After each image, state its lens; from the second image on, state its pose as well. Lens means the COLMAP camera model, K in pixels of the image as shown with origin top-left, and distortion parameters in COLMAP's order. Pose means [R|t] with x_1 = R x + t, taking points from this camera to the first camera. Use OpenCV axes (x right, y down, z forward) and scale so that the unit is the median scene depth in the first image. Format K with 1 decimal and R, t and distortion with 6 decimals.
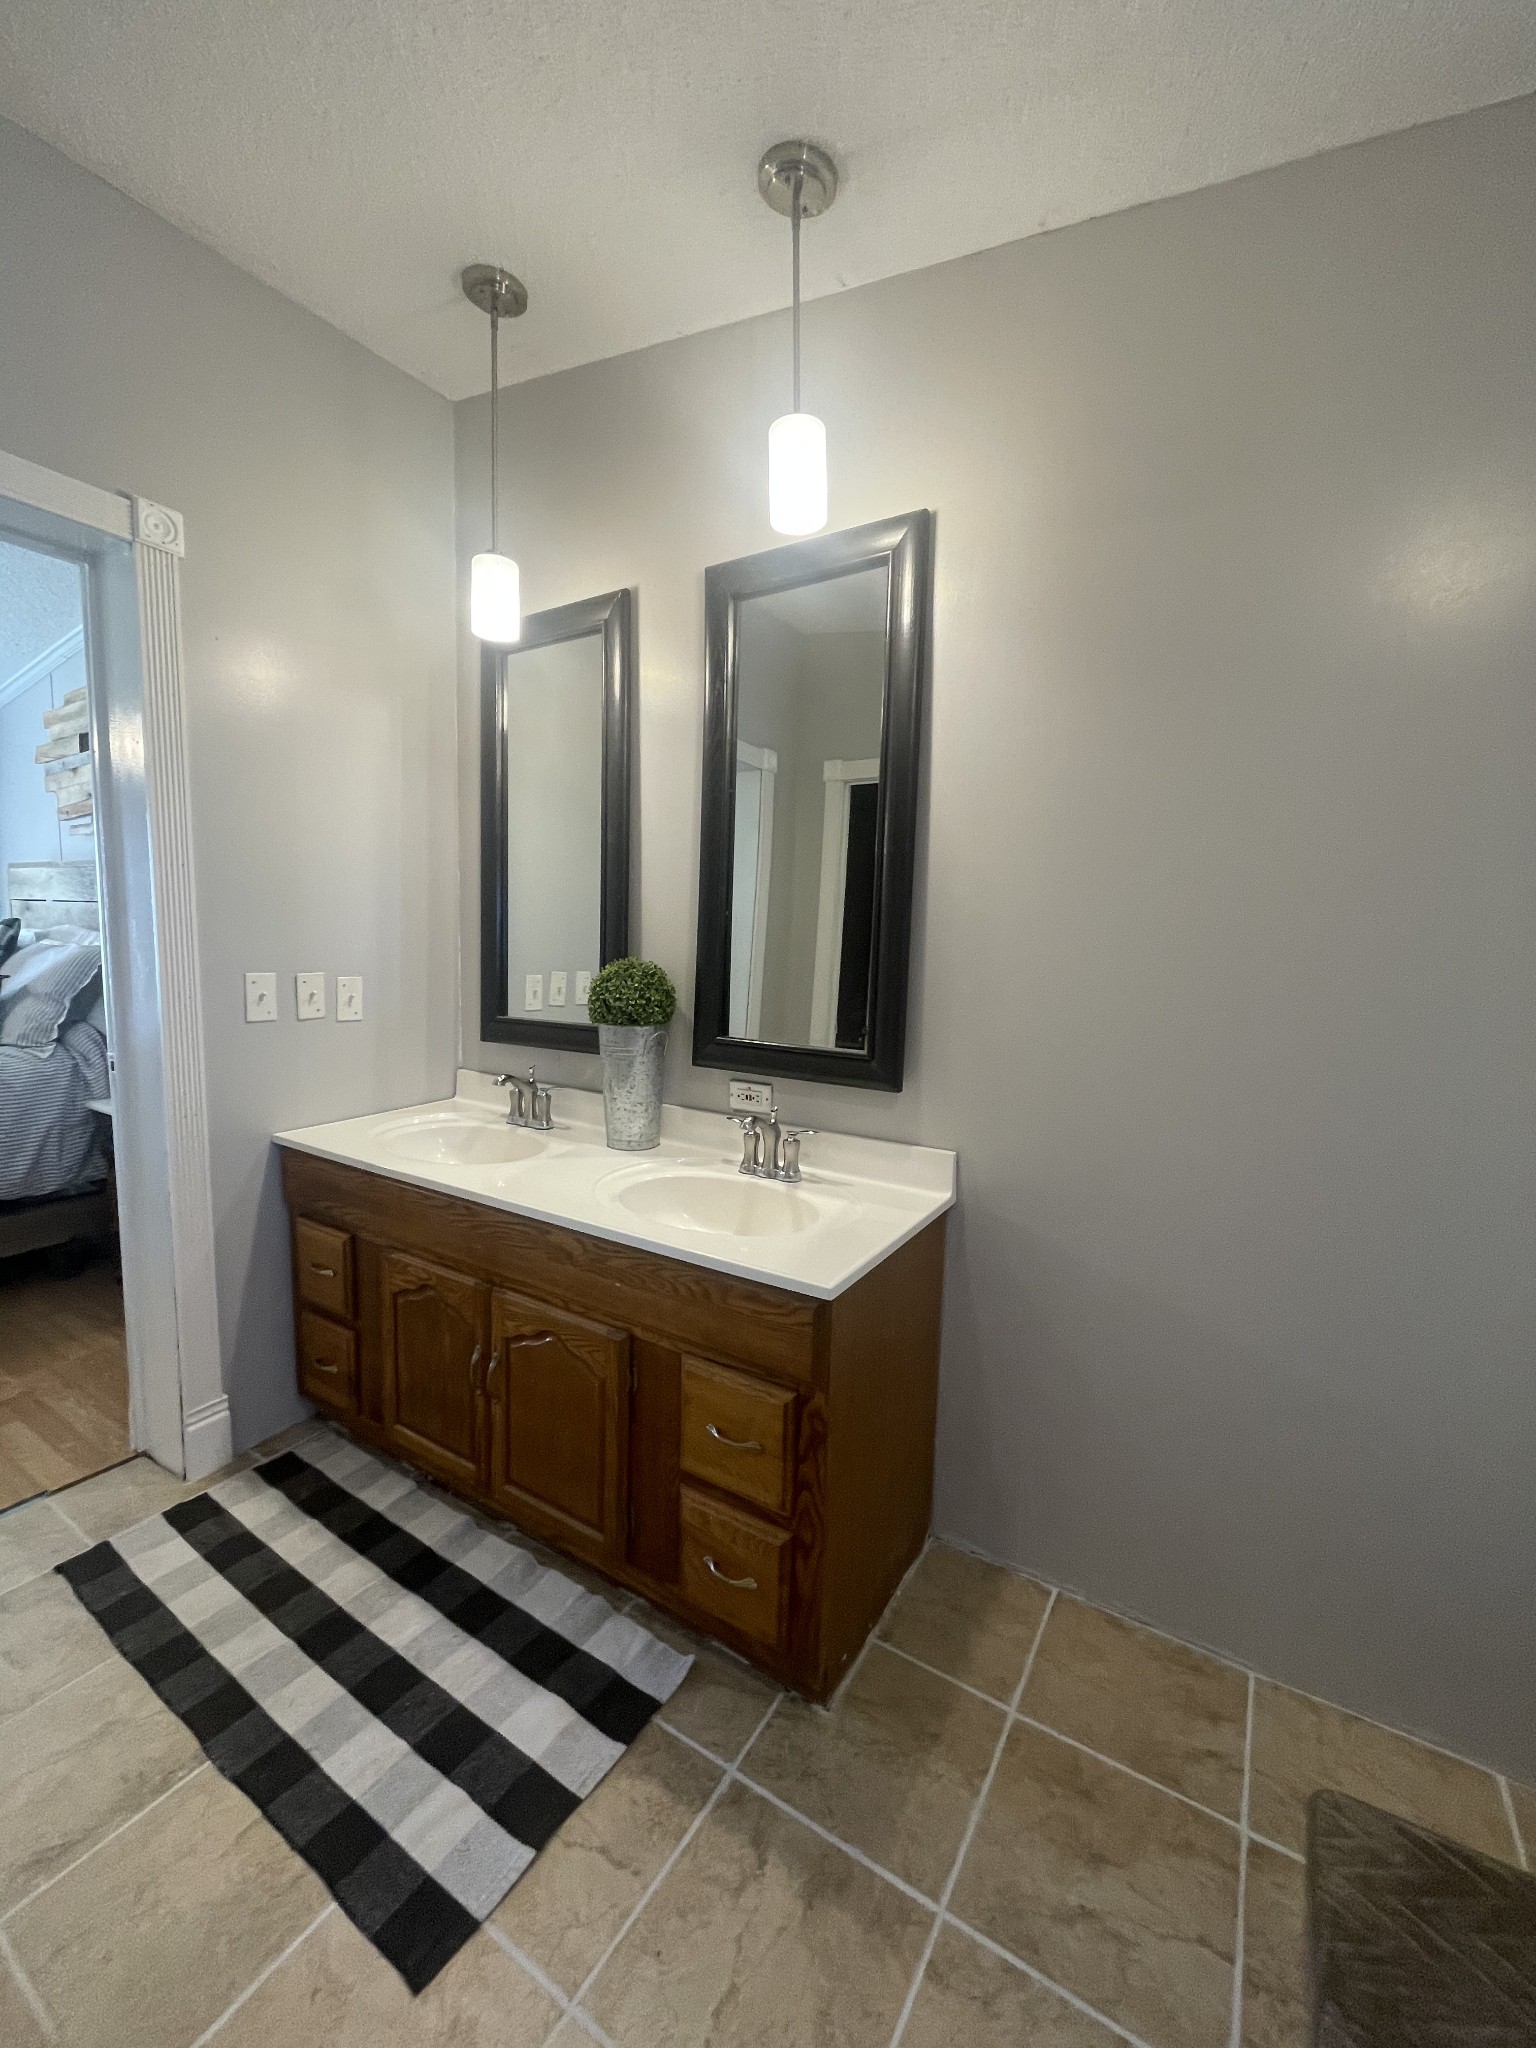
lens RADIAL K [[809.7, 0, 769.4], [0, 809.7, 1022.3], [0, 0, 1]] dist [-0.014467, 0.000097]
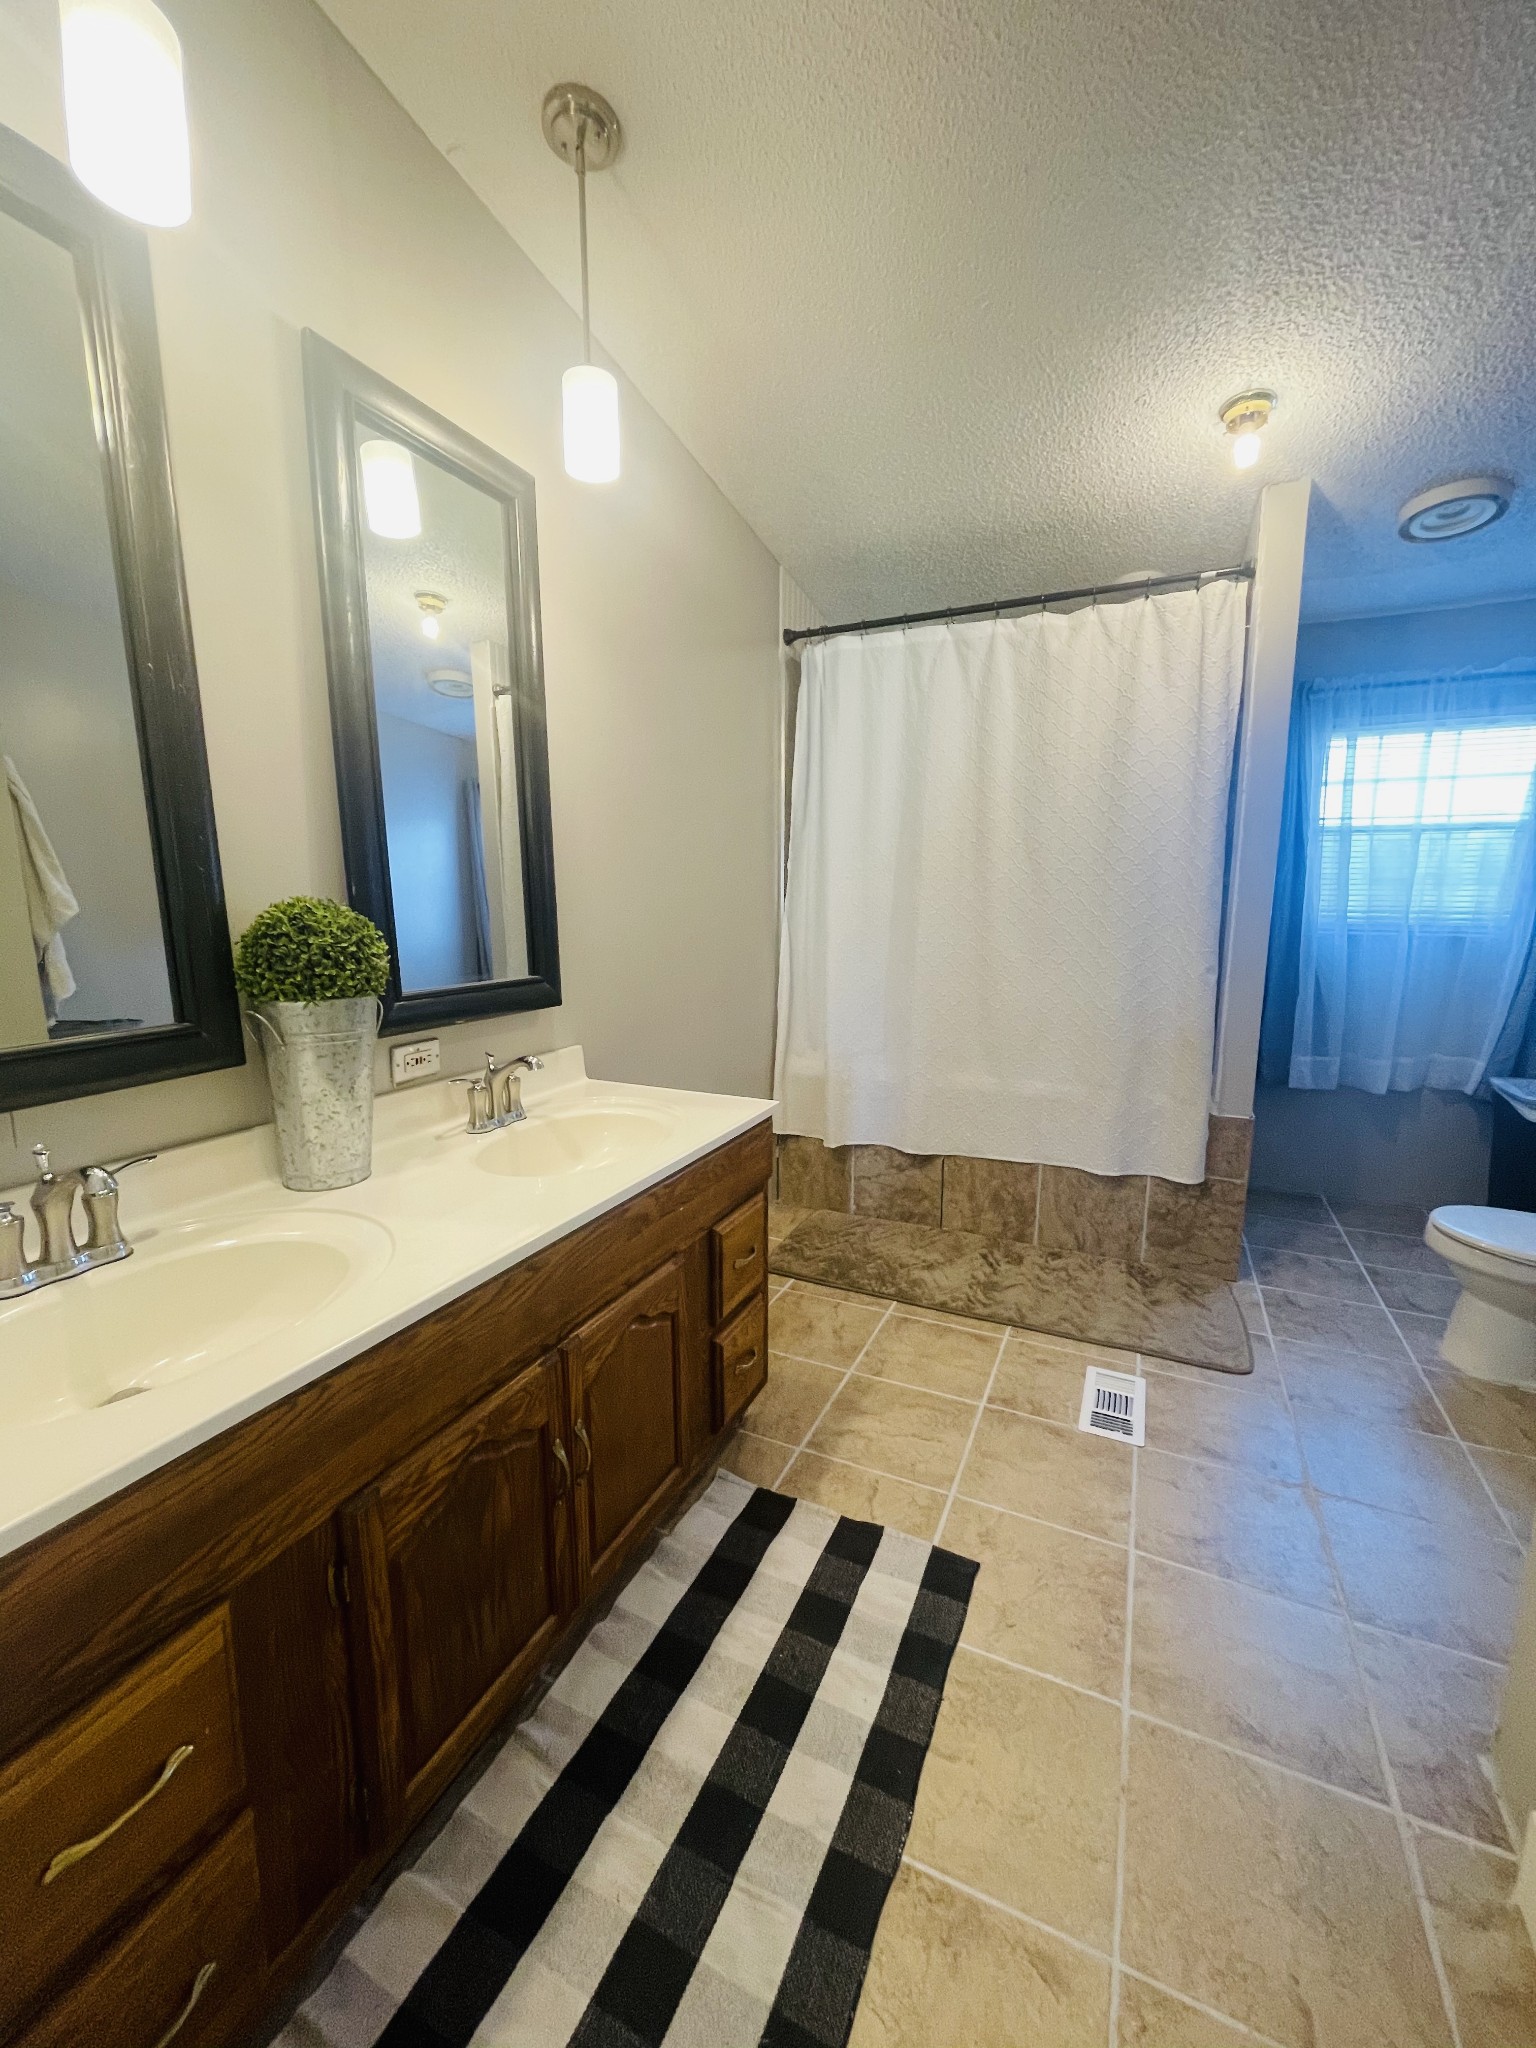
lens RADIAL K [[809.7, 0, 769.5], [0, 809.7, 1027.3], [0, 0, 1]] dist [-0.014467, 0.000097]
pose [[-0.118281, -0.177707, 0.976949, -1.166932], [0.093514, 0.977490, 0.189128, -0.085343], [-0.988567, 0.113729, -0.099000, 0.966829]]
